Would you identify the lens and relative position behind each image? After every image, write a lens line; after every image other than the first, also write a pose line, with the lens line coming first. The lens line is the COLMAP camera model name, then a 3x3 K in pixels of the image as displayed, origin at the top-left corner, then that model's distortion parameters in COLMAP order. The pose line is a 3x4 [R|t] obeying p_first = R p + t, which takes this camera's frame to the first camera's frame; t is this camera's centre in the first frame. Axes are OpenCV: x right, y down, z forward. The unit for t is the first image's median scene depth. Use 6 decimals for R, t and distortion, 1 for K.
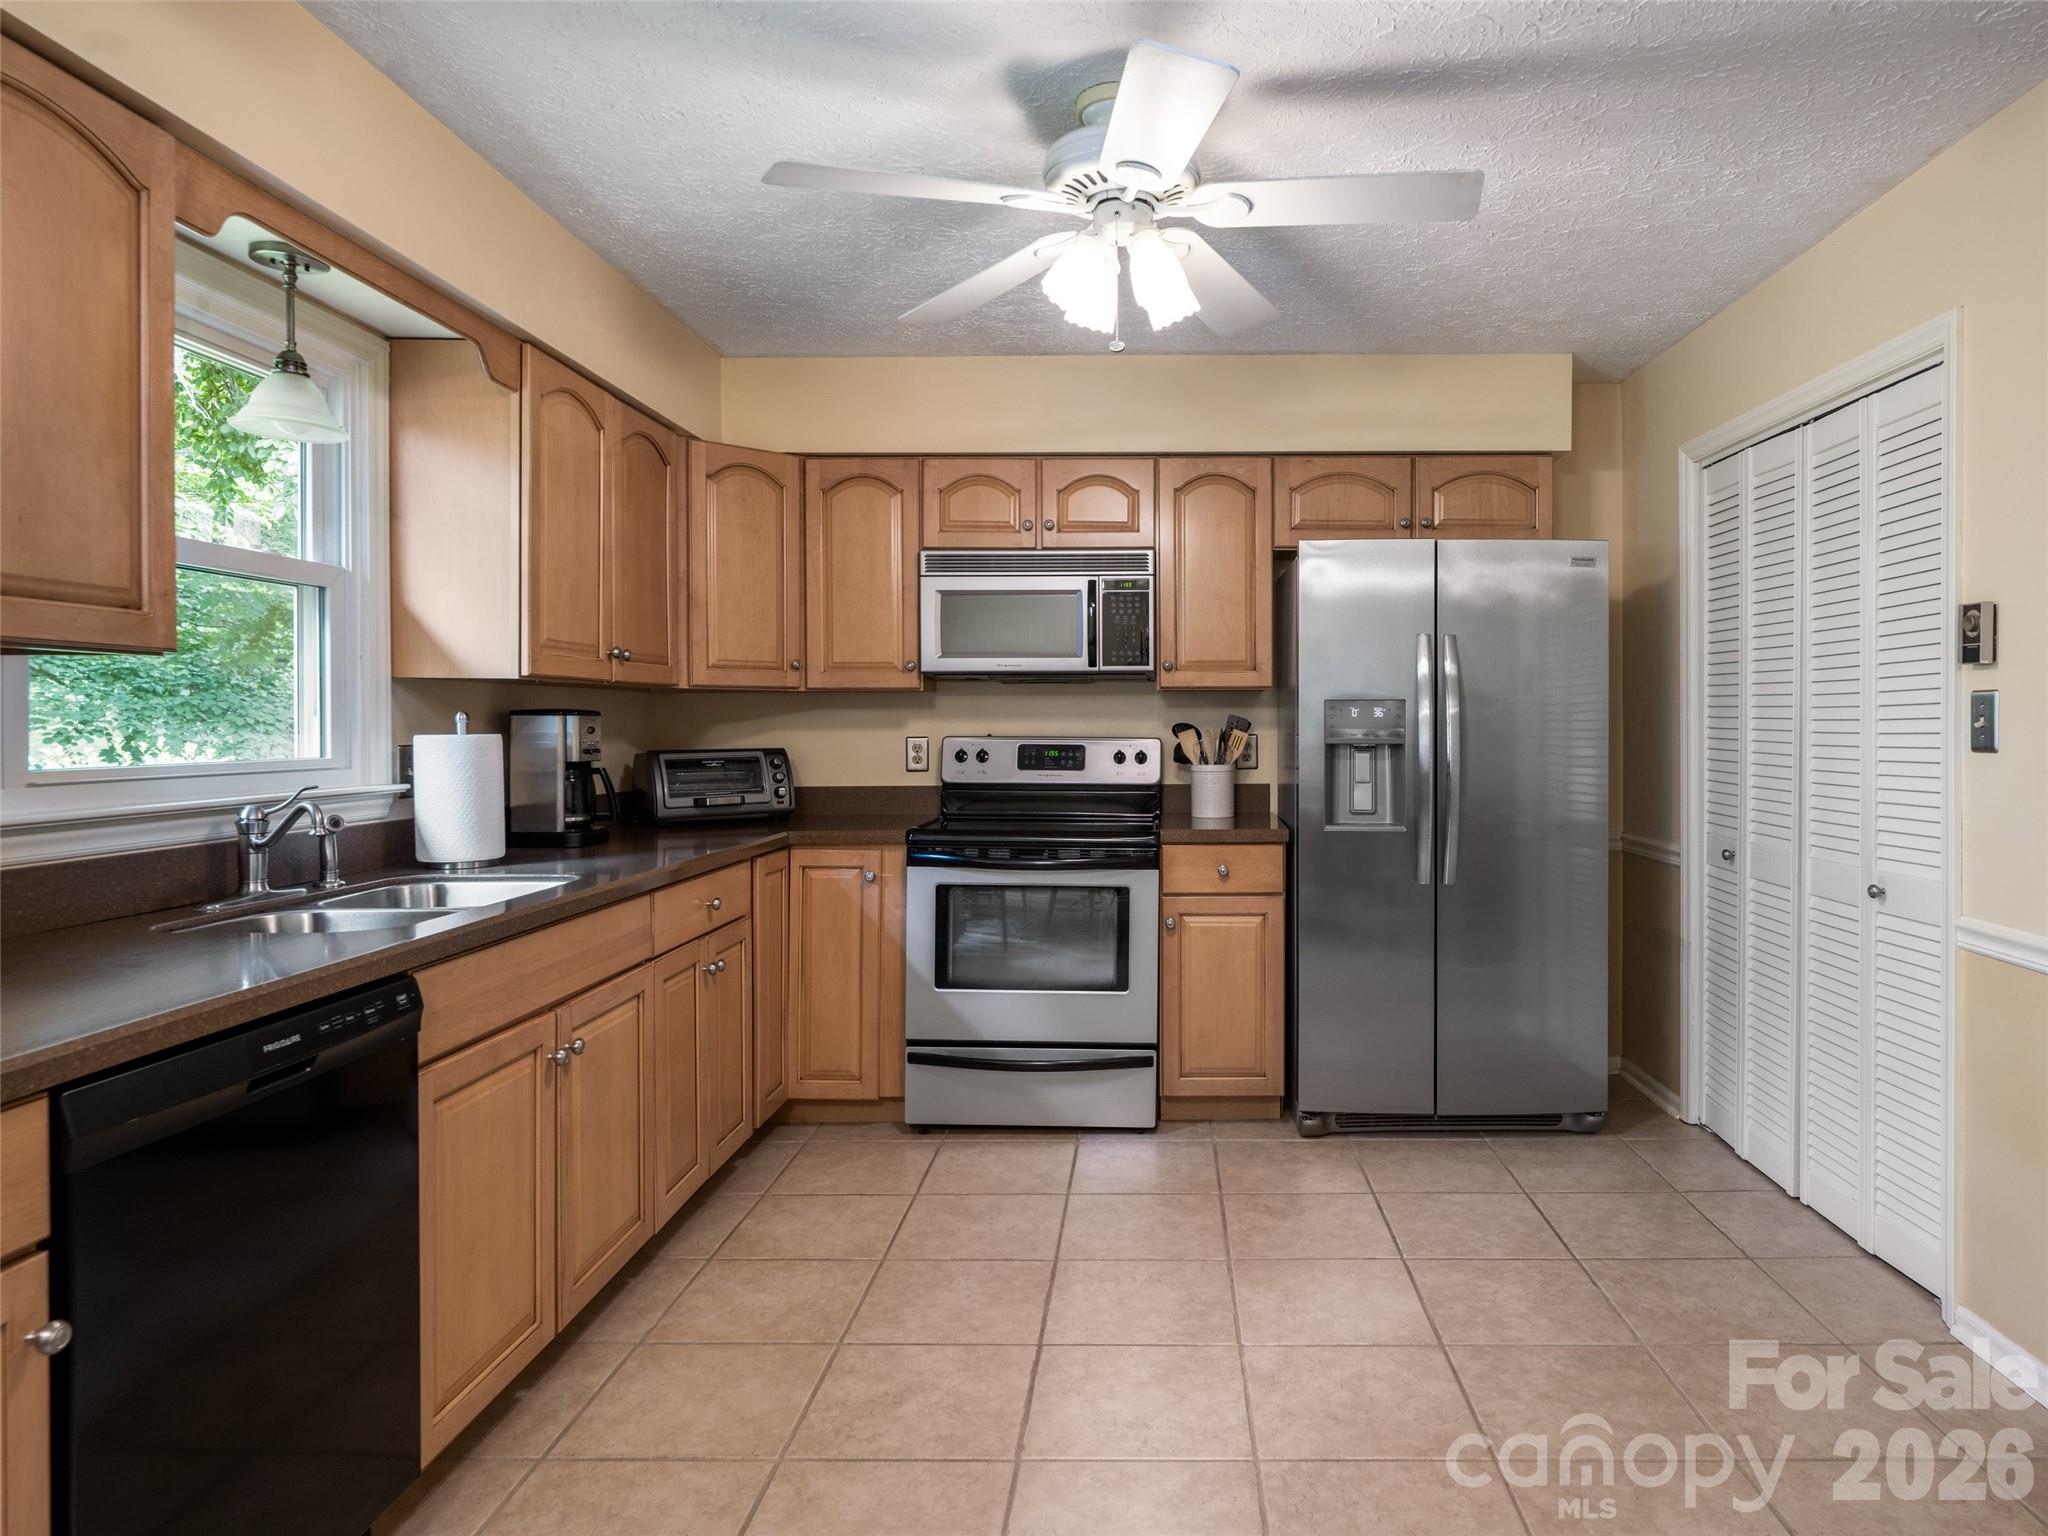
lens RADIAL K [[1141.0, 0, 1066.0], [0, 1141.0, 735.0], [0, 0, 1]] dist [-0.001740, 0.002371]
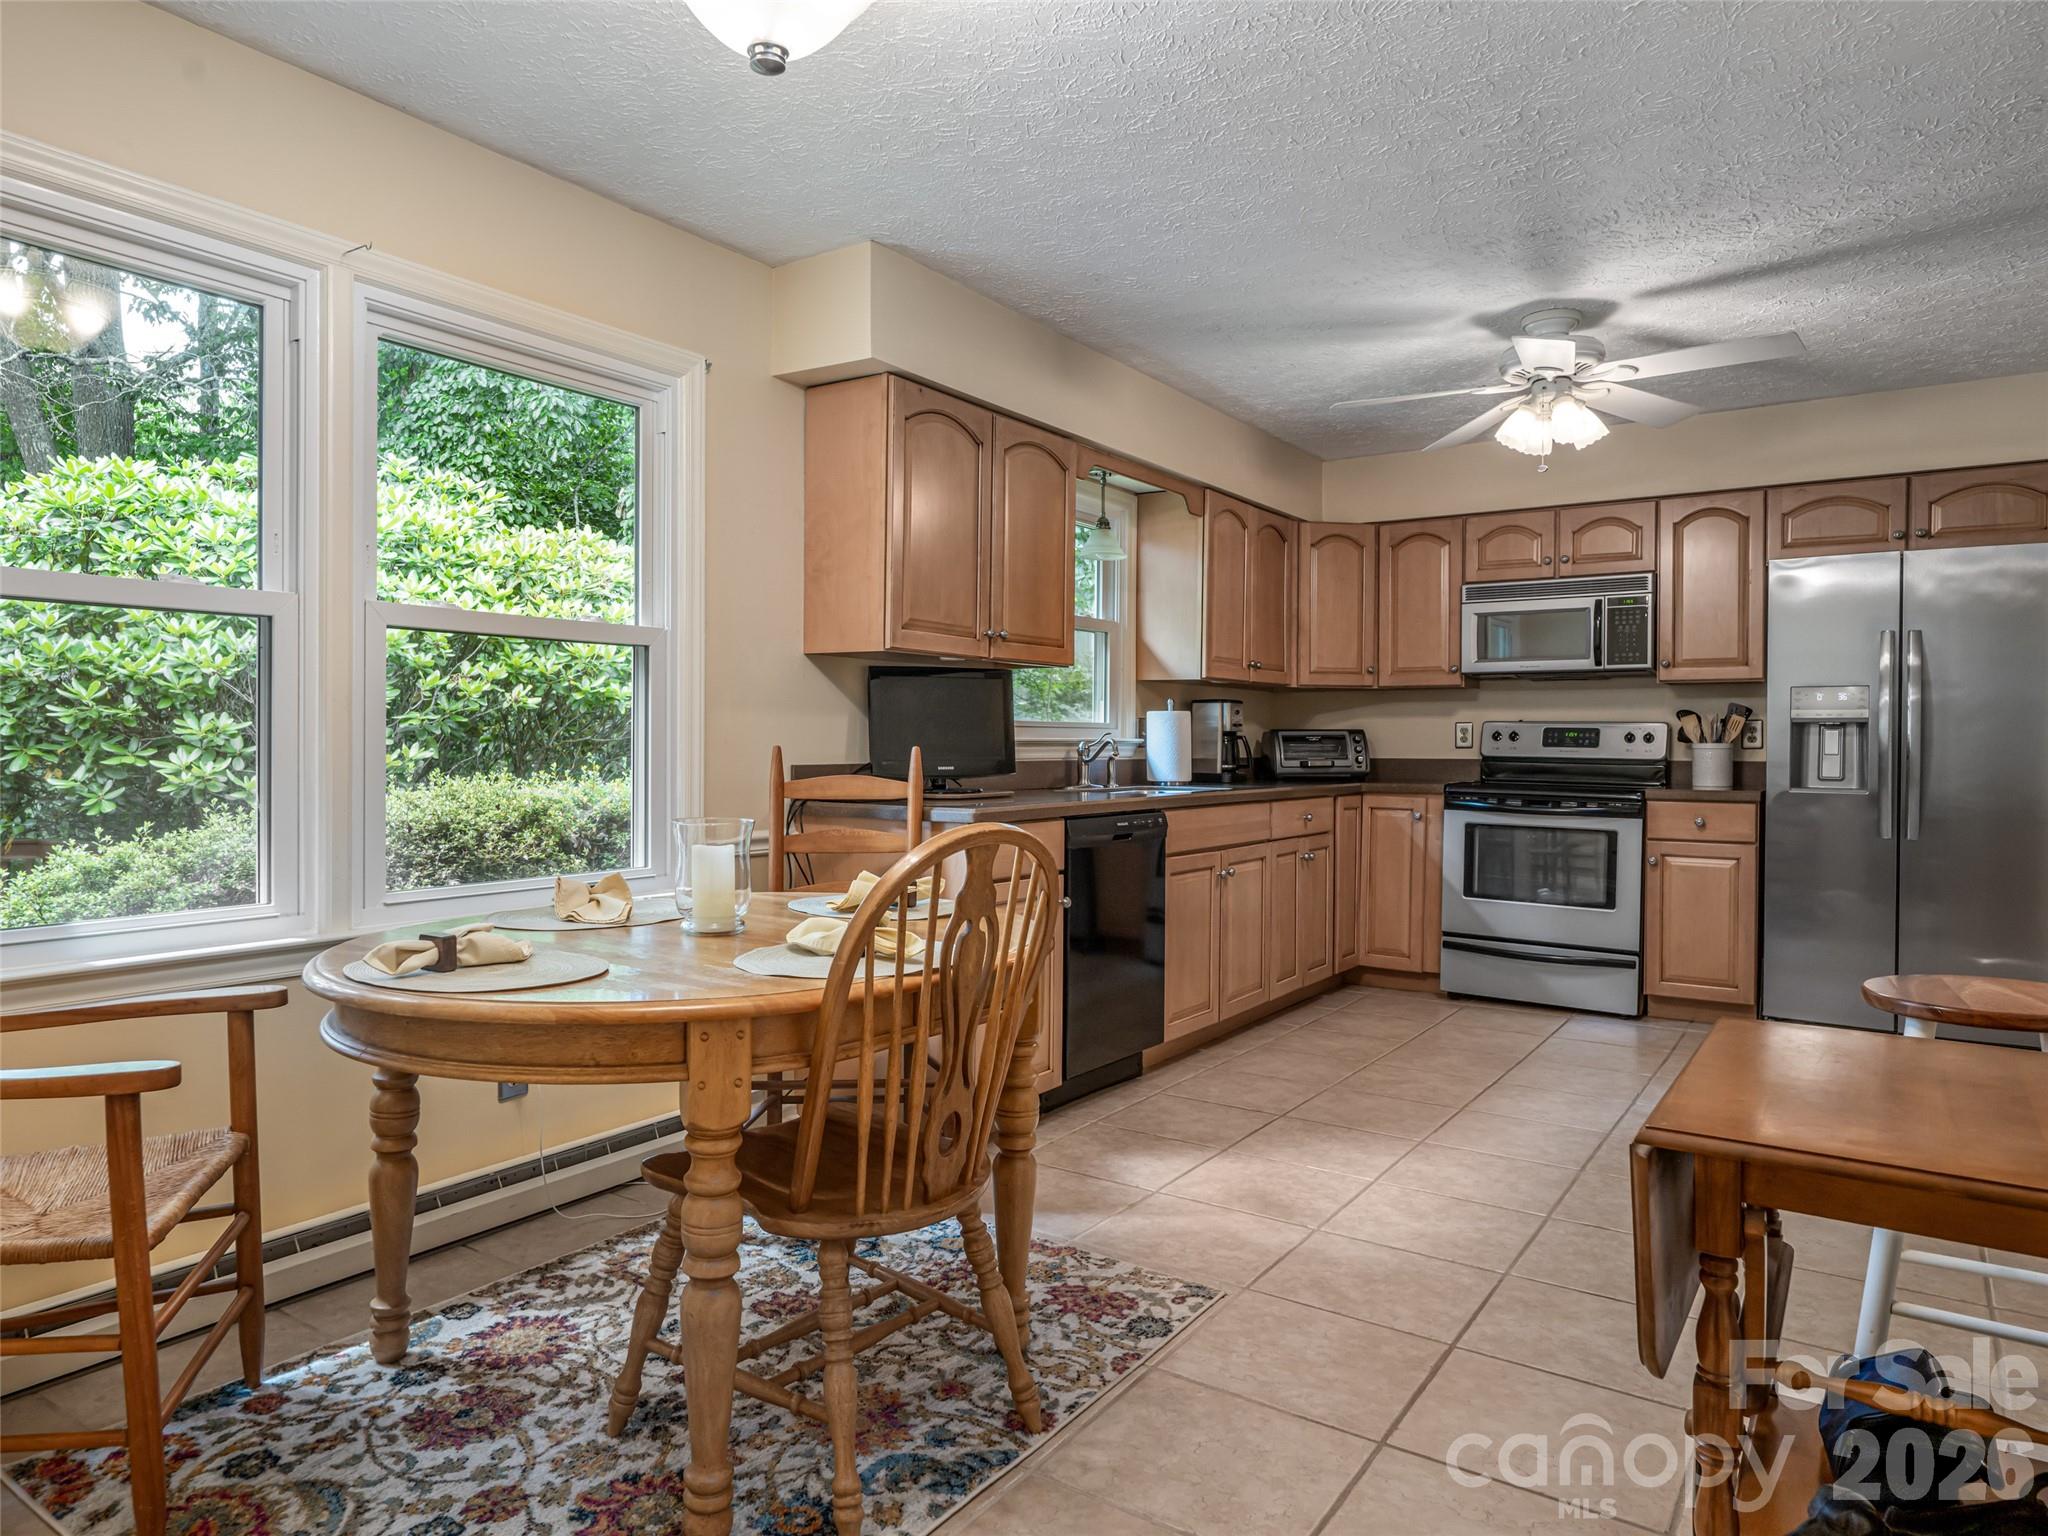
lens RADIAL K [[1273.5, 0, 1019.4], [0, 1273.5, 766.0], [0, 0, 1]] dist [0.000858, -0.002367]
pose [[0.851429, 0.014063, -0.524282, 0.236594], [-0.012749, 0.999900, 0.006116, 0.057016], [0.524315, 0.001477, 0.851523, -0.616654]]
